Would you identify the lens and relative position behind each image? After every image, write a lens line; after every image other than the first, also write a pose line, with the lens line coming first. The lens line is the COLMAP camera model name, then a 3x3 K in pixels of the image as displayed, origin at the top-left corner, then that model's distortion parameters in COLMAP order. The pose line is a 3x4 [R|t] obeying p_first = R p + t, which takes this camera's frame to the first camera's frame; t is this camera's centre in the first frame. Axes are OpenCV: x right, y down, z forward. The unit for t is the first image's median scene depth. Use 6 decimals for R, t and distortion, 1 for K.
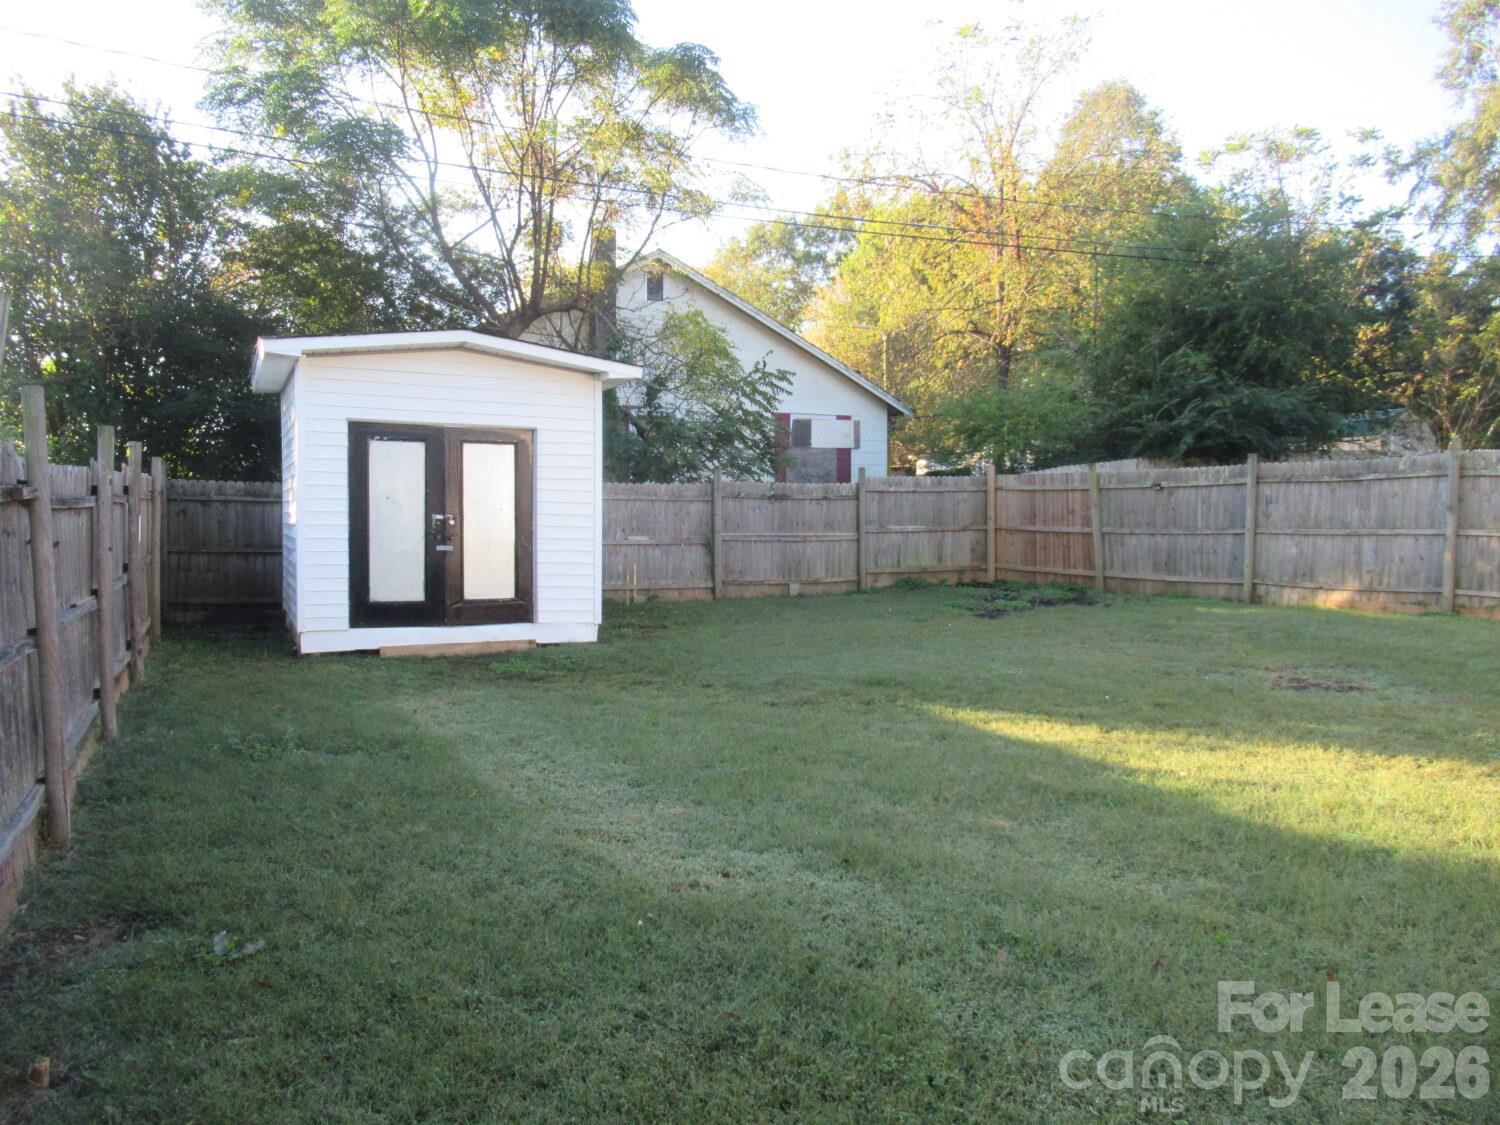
lens RADIAL K [[1109.0, 0, 745.2], [0, 1109.0, 561.6], [0, 0, 1]] dist [-0.002557, -0.007452]
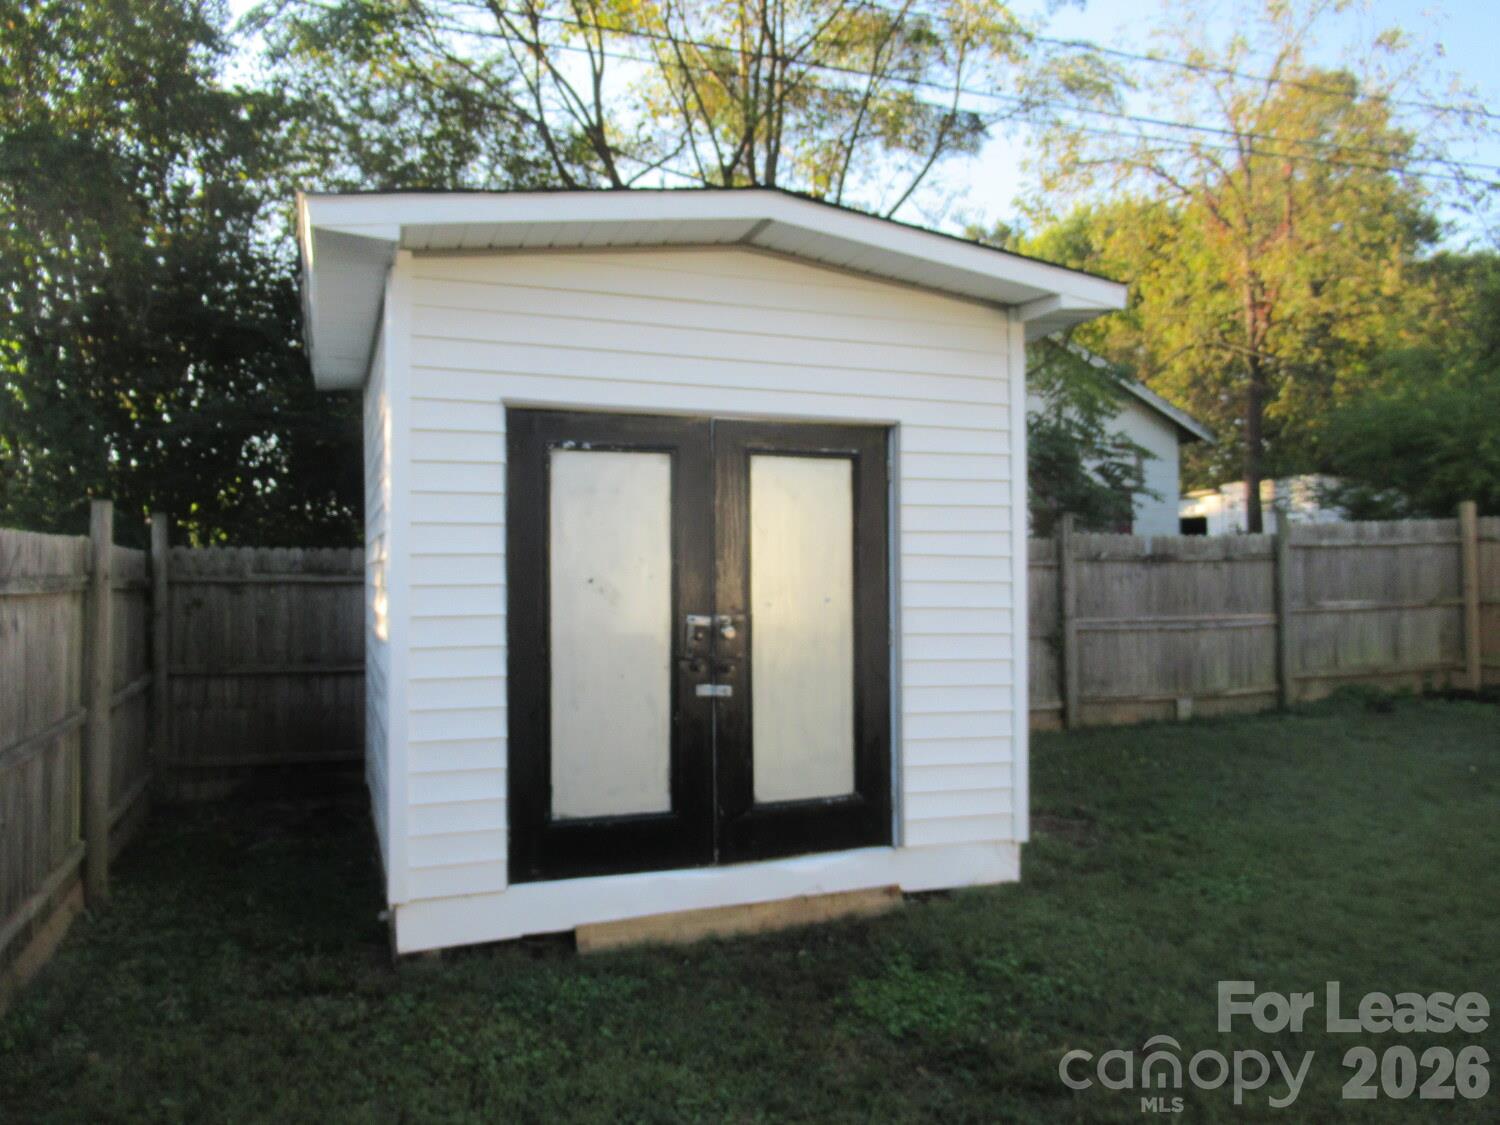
lens RADIAL K [[1109.0, 0, 754.0], [0, 1109.0, 563.6], [0, 0, 1]] dist [-0.002557, -0.007452]
pose [[0.997418, -0.015859, -0.070044, -0.209608], [0.012321, 0.998640, -0.050653, -0.038006], [0.070753, 0.049659, 0.996257, 0.522340]]
